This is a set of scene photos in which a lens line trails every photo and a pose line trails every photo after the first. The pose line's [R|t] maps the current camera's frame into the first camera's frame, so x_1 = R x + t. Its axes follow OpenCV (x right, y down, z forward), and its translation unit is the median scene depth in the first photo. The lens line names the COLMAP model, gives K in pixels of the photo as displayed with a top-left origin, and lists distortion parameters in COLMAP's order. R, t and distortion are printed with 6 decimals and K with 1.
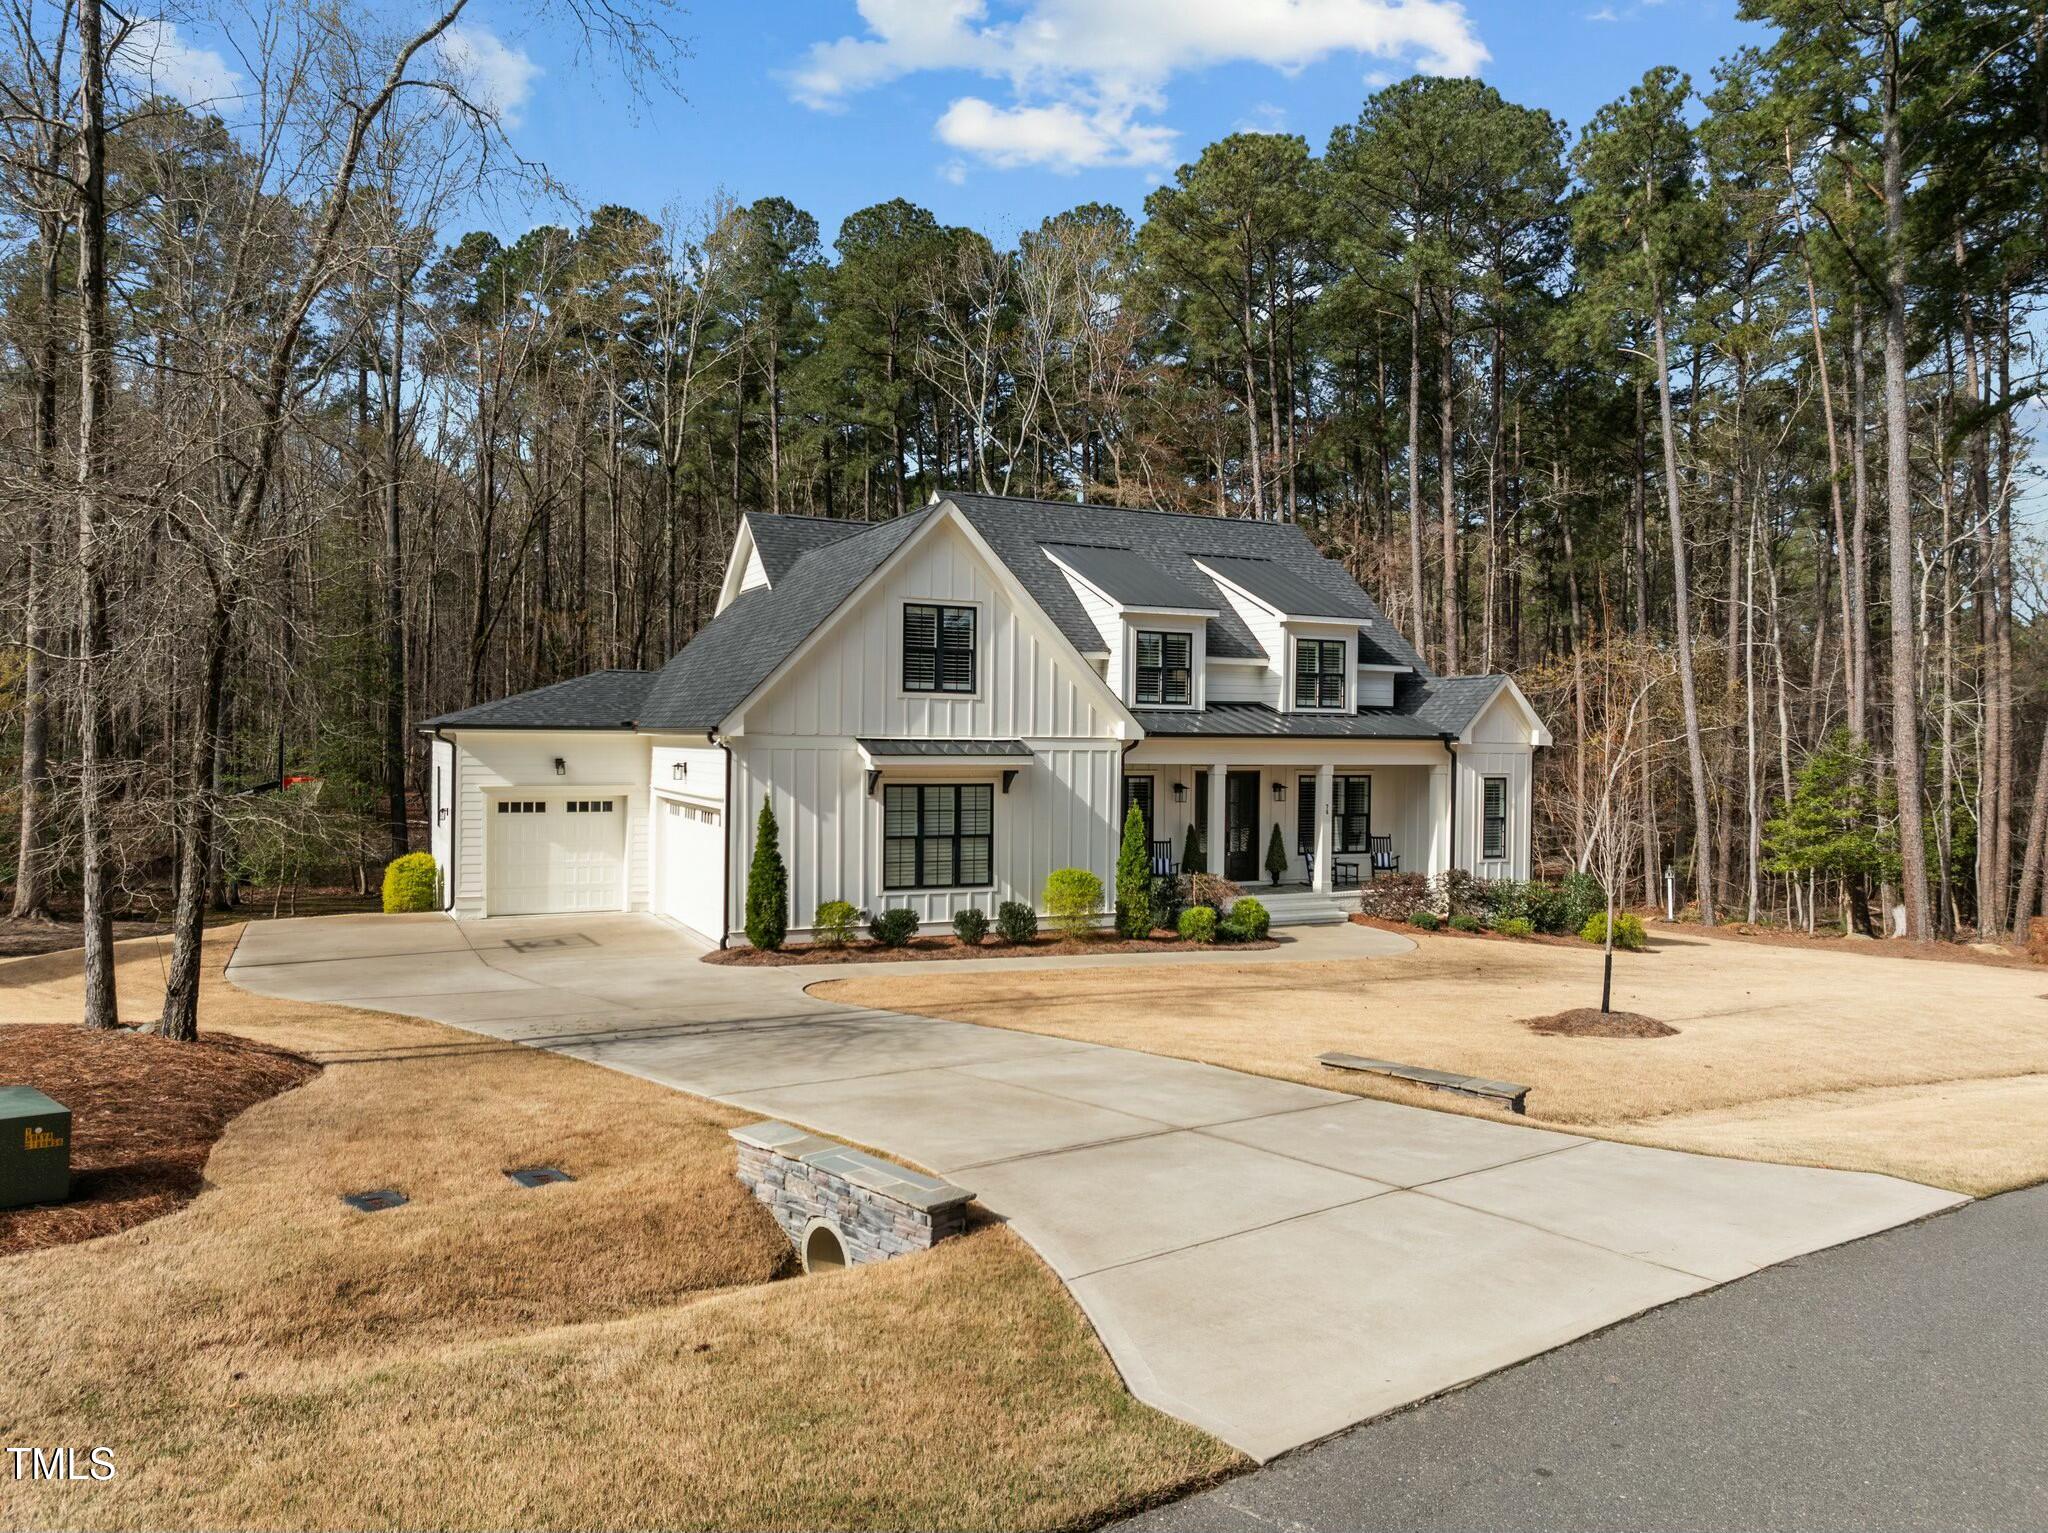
lens RADIAL K [[1442.3, 0, 1024.0], [0, 1442.3, 766.5], [0, 0, 1]] dist [-0.028997, -0.001389]
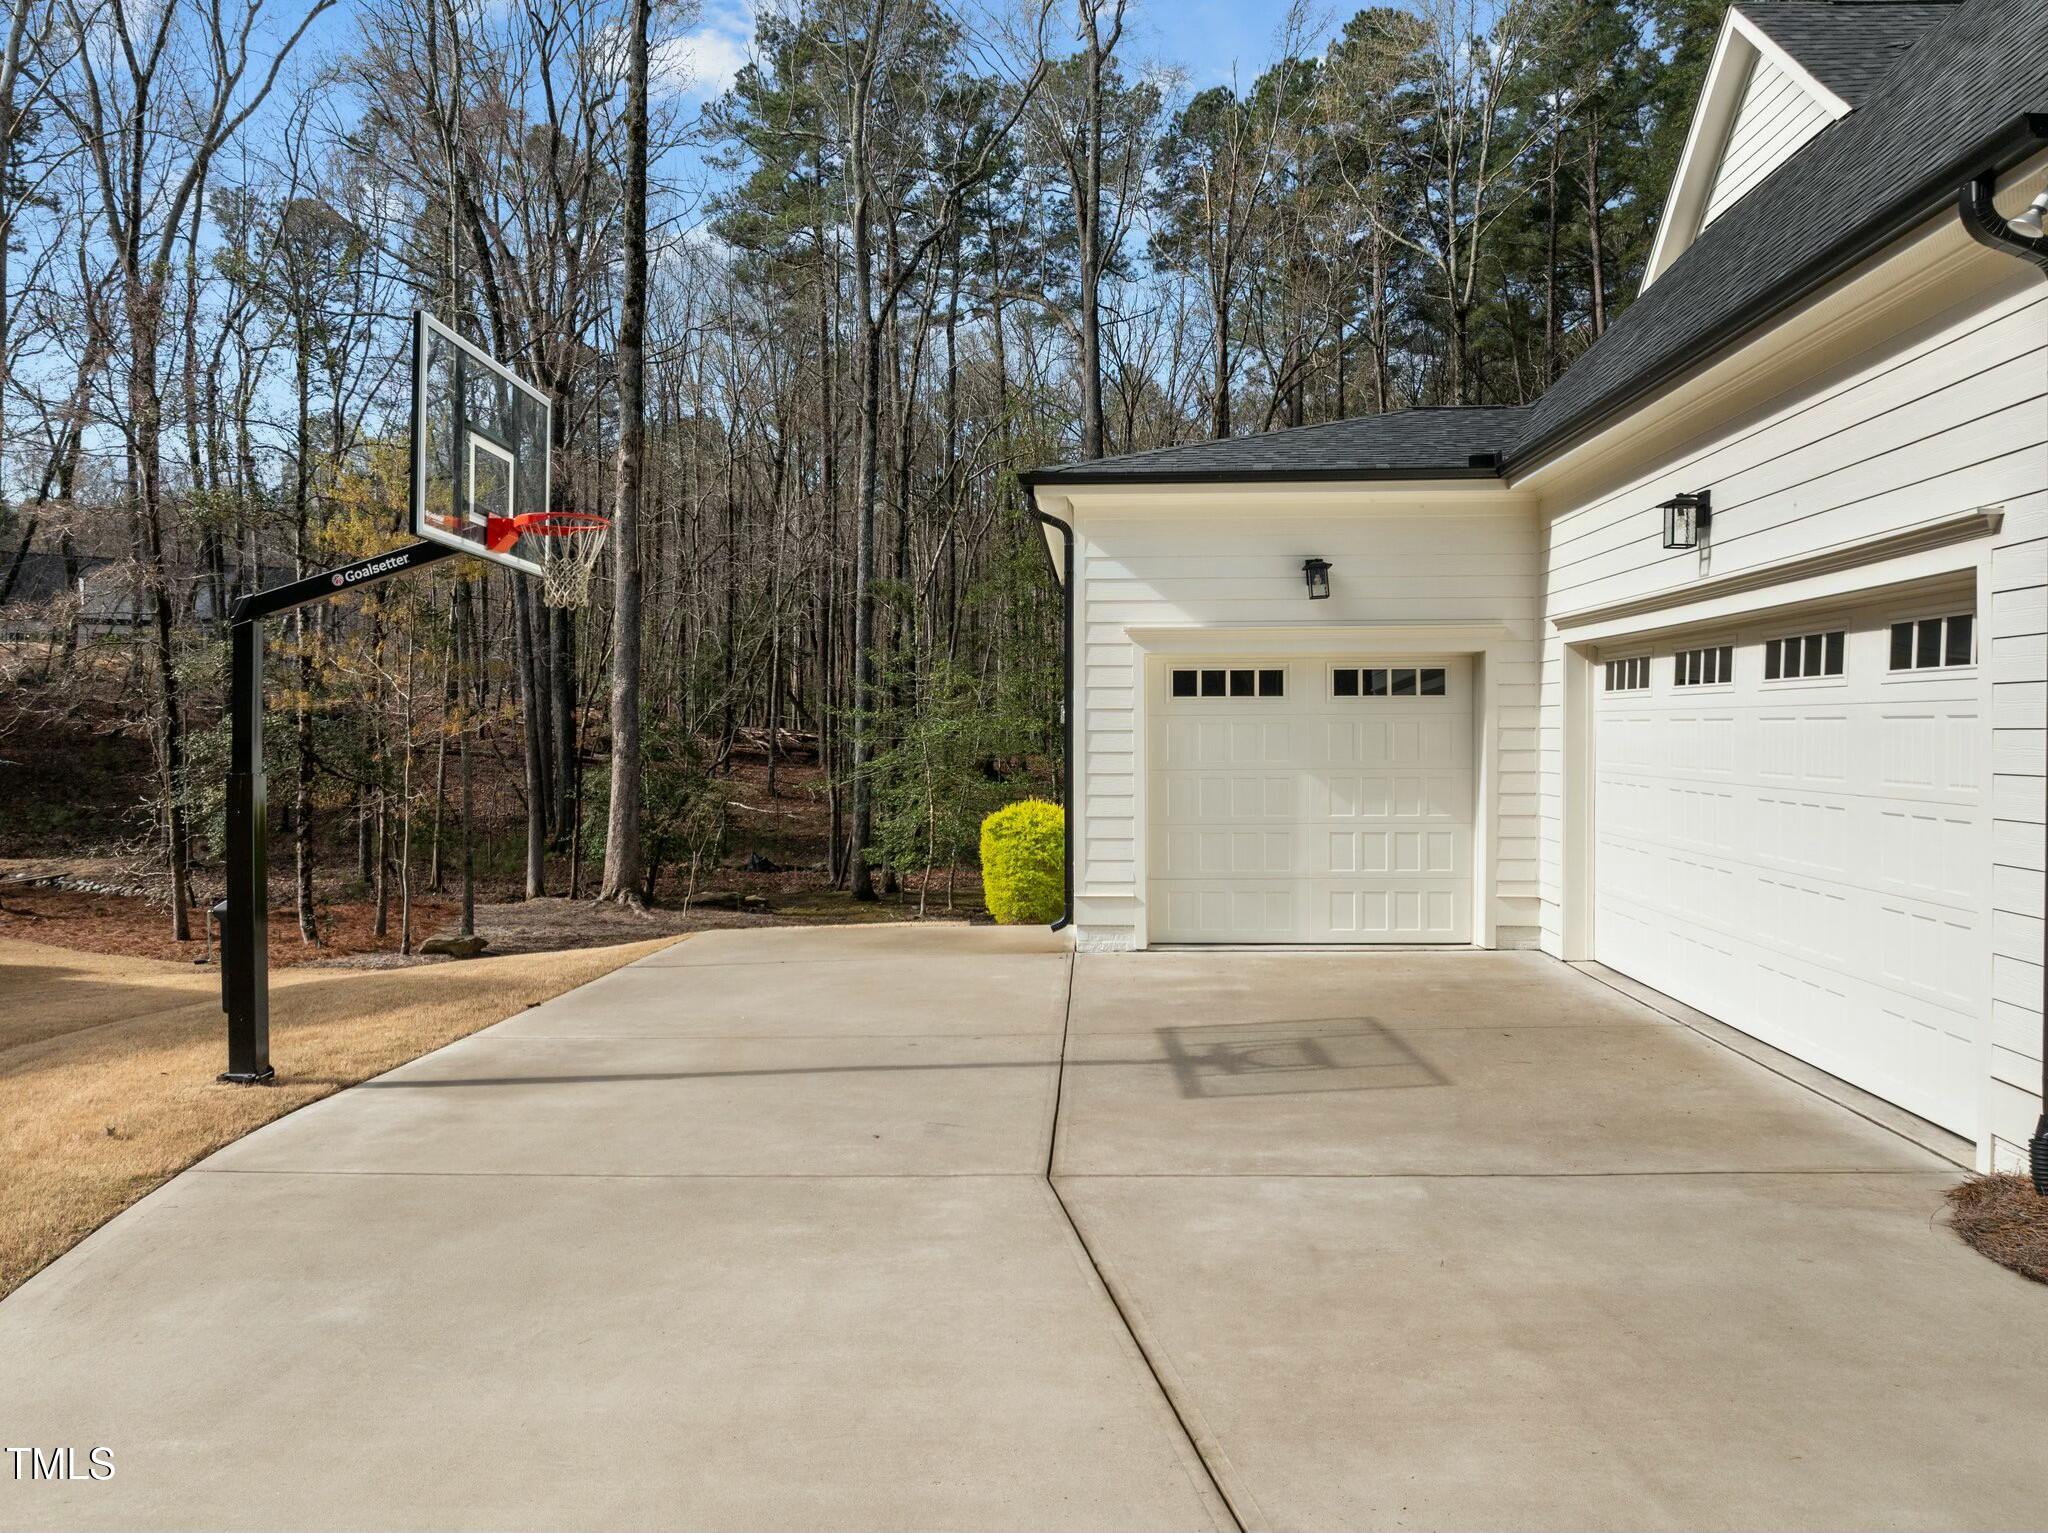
lens RADIAL K [[1448.9, 0, 1024.0], [0, 1448.9, 766.5], [0, 0, 1]] dist [-0.026938, -0.000568]
pose [[0.872385, -0.006933, -0.488771, -0.188632], [0.007200, 0.999973, -0.001333, 0.050028], [0.488767, -0.002356, 0.872411, 0.581967]]
